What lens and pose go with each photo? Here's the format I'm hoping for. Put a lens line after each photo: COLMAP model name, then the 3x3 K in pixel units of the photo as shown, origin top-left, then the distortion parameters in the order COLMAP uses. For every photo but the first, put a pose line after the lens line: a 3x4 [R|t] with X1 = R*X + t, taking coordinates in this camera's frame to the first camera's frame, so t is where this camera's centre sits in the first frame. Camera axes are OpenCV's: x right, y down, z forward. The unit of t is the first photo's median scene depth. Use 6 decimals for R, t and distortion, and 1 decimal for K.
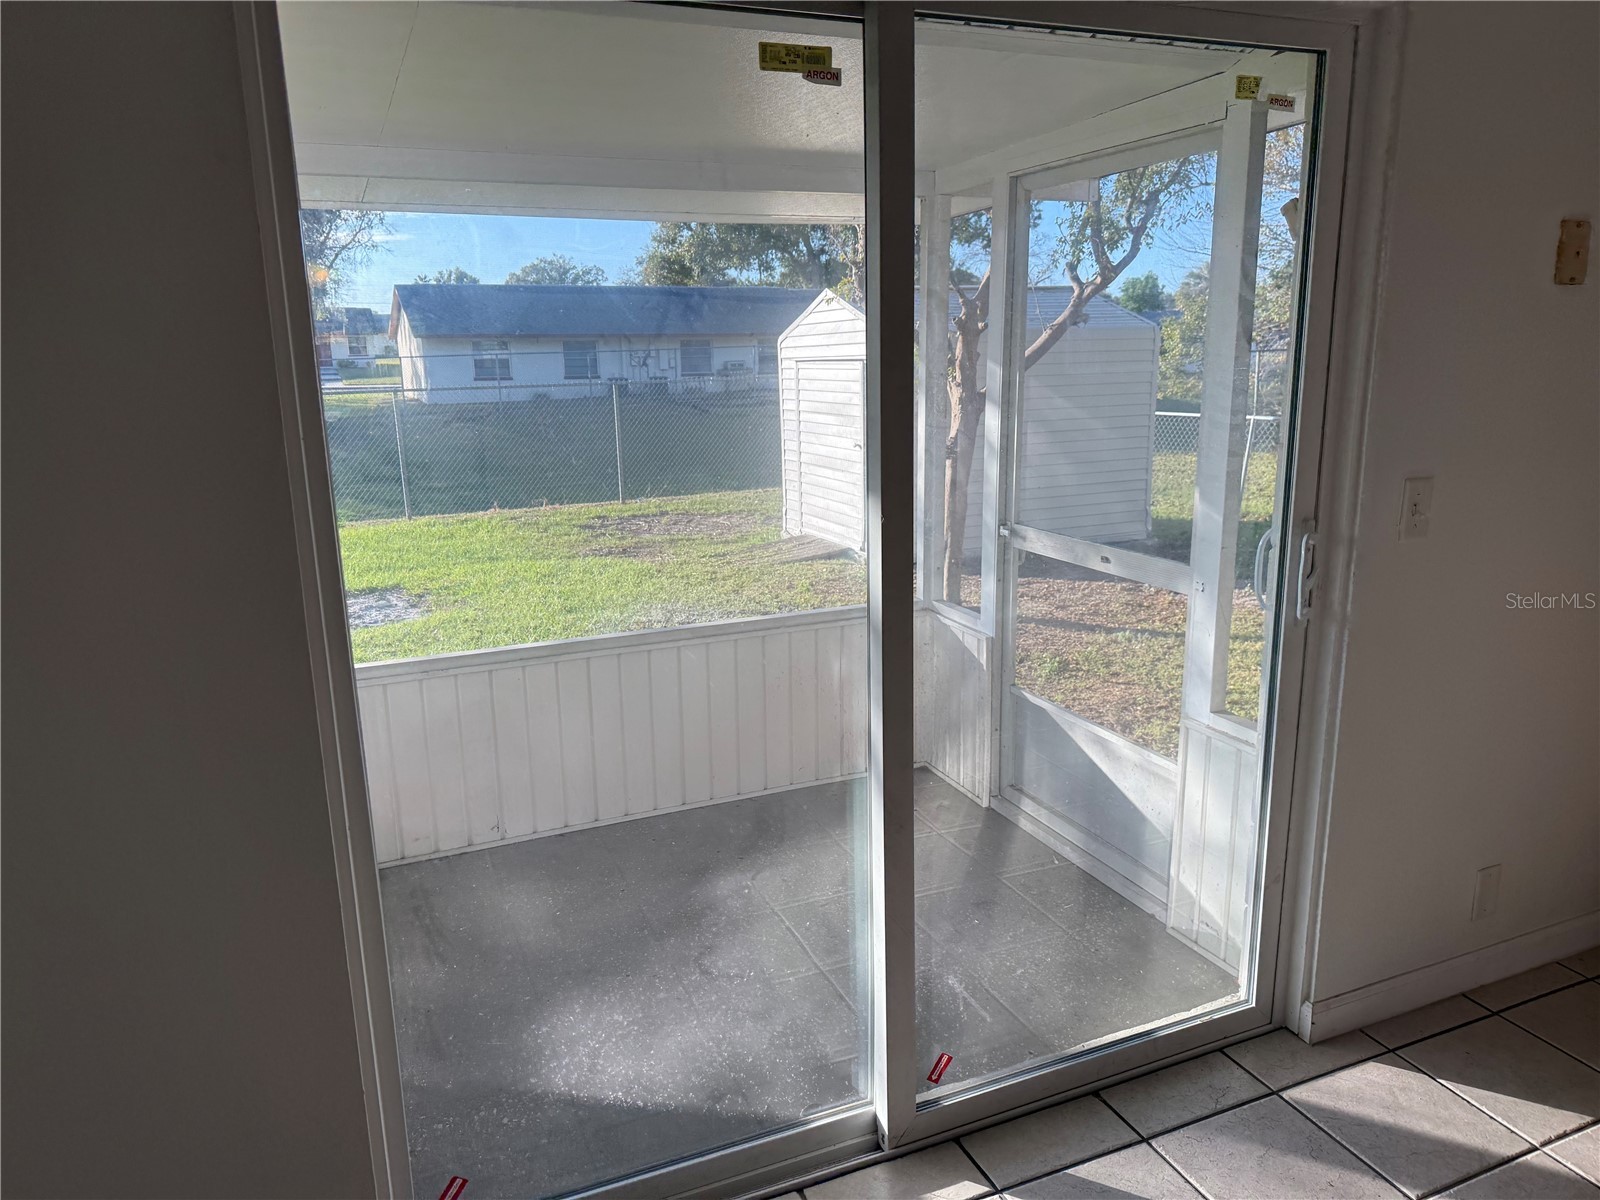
lens RADIAL K [[1106.3, 0, 809.0], [0, 1106.3, 600.1], [0, 0, 1]] dist [0.138797, -0.143135]
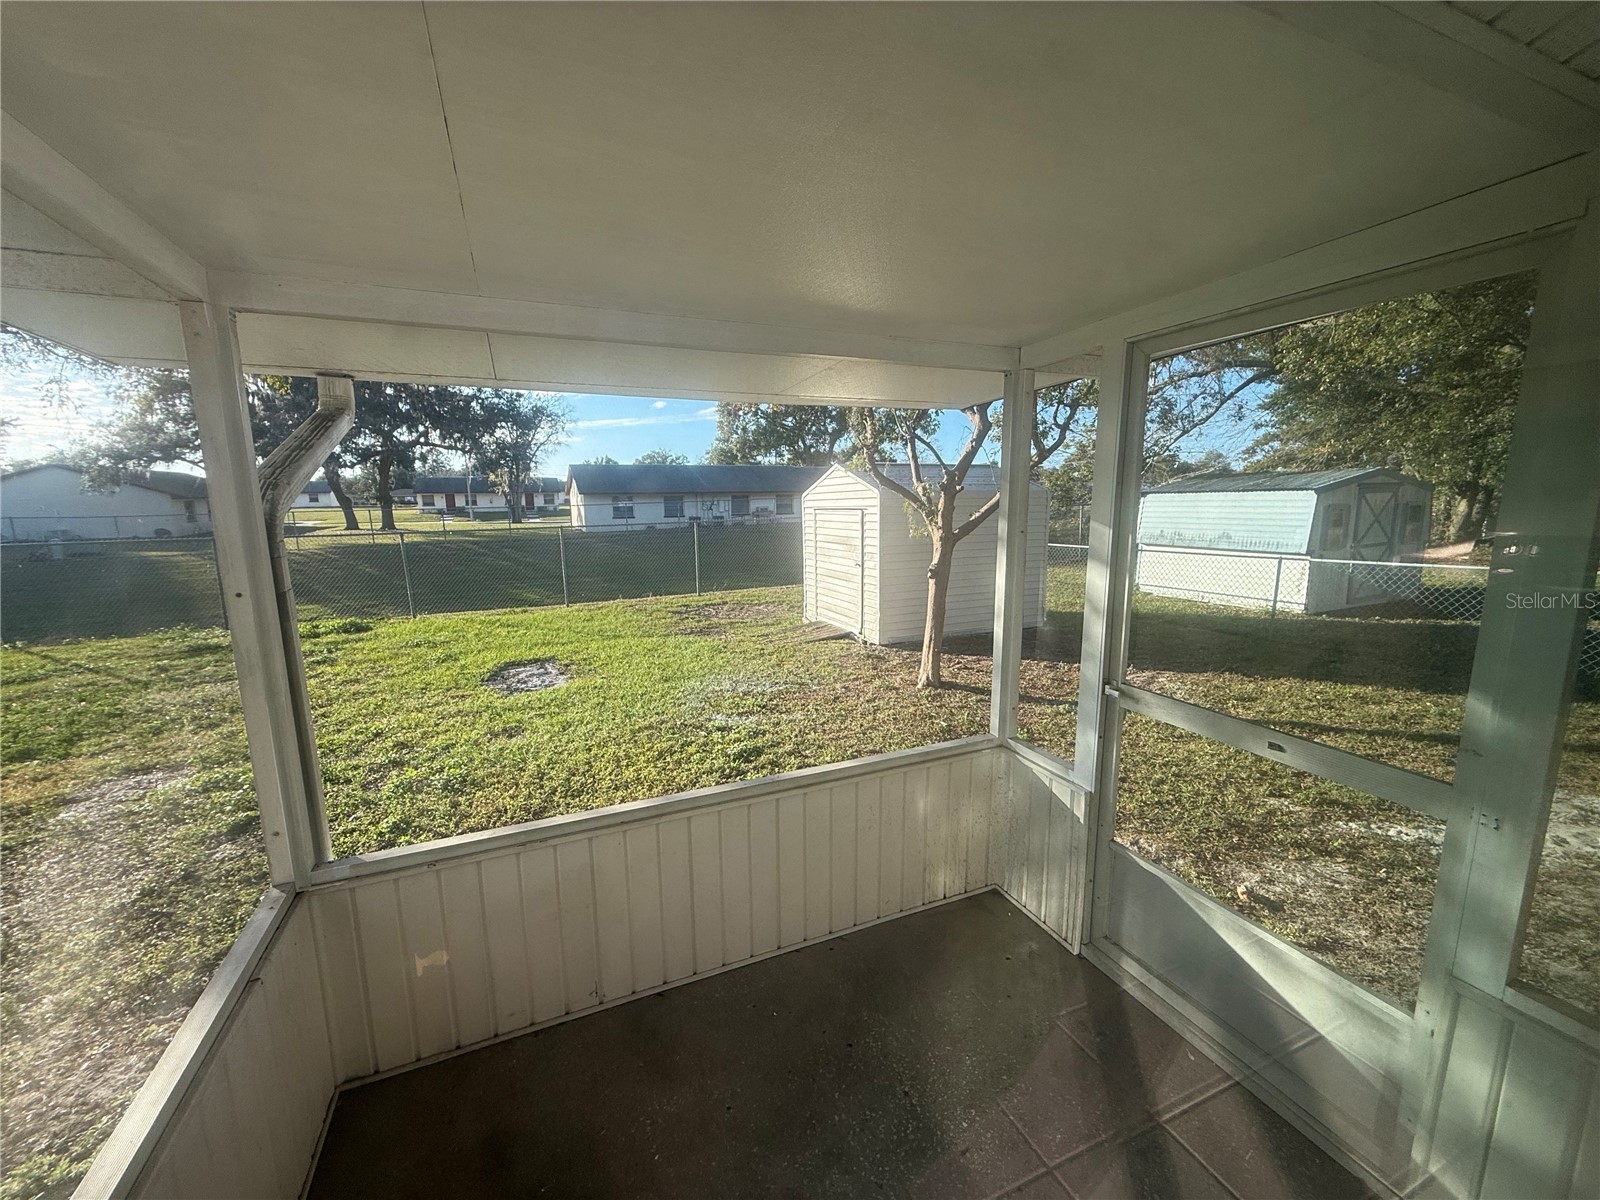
lens RADIAL K [[638.8, 0, 799.9], [0, 638.8, 602.0], [0, 0, 1]] dist [-0.000400, 0.000172]
pose [[0.999980, 0.005874, -0.002540, -0.029545], [-0.006023, 0.997957, -0.063602, -0.030233], [0.002162, 0.063616, 0.997972, 0.124774]]
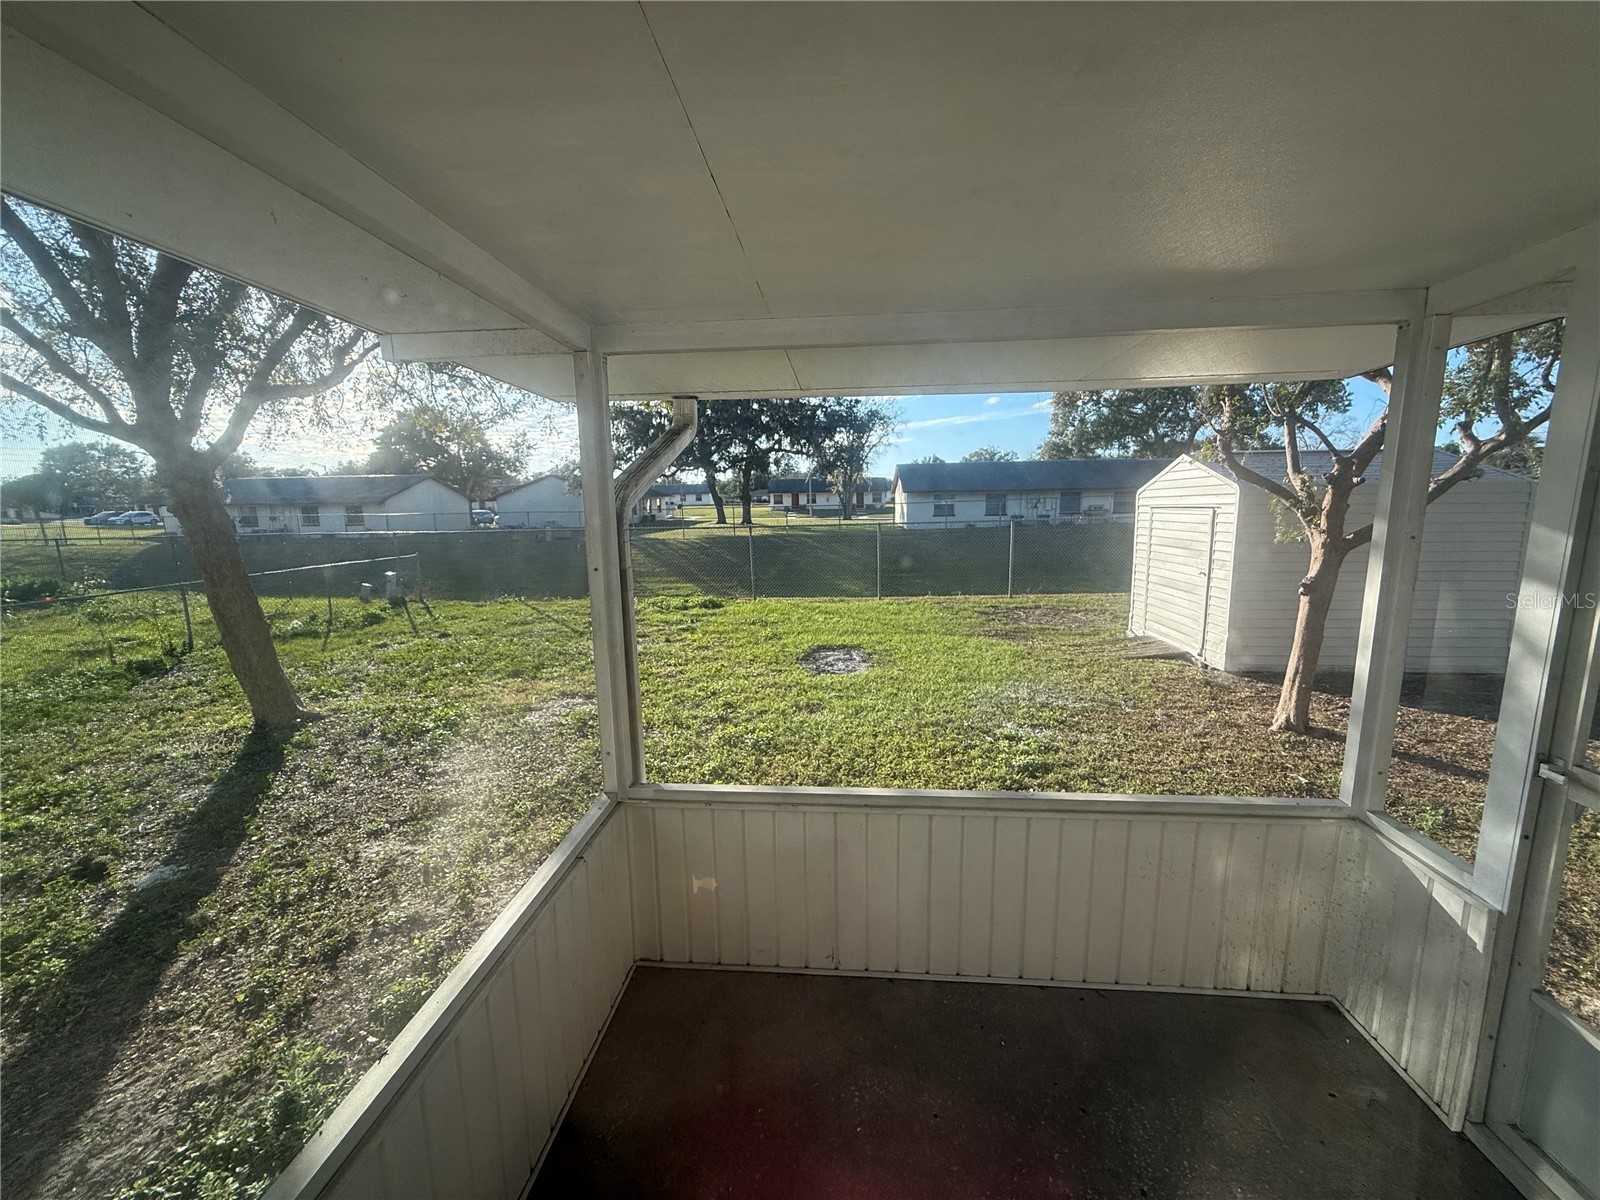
lens RADIAL K [[640.0, 0, 795.2], [0, 640.0, 601.6], [0, 0, 1]] dist [-0.000764, 0.000145]
pose [[0.877653, 0.077602, -0.472973, -0.015186], [-0.105883, 0.993817, -0.033419, -0.030473], [0.467455, 0.079410, 0.880443, 0.127294]]
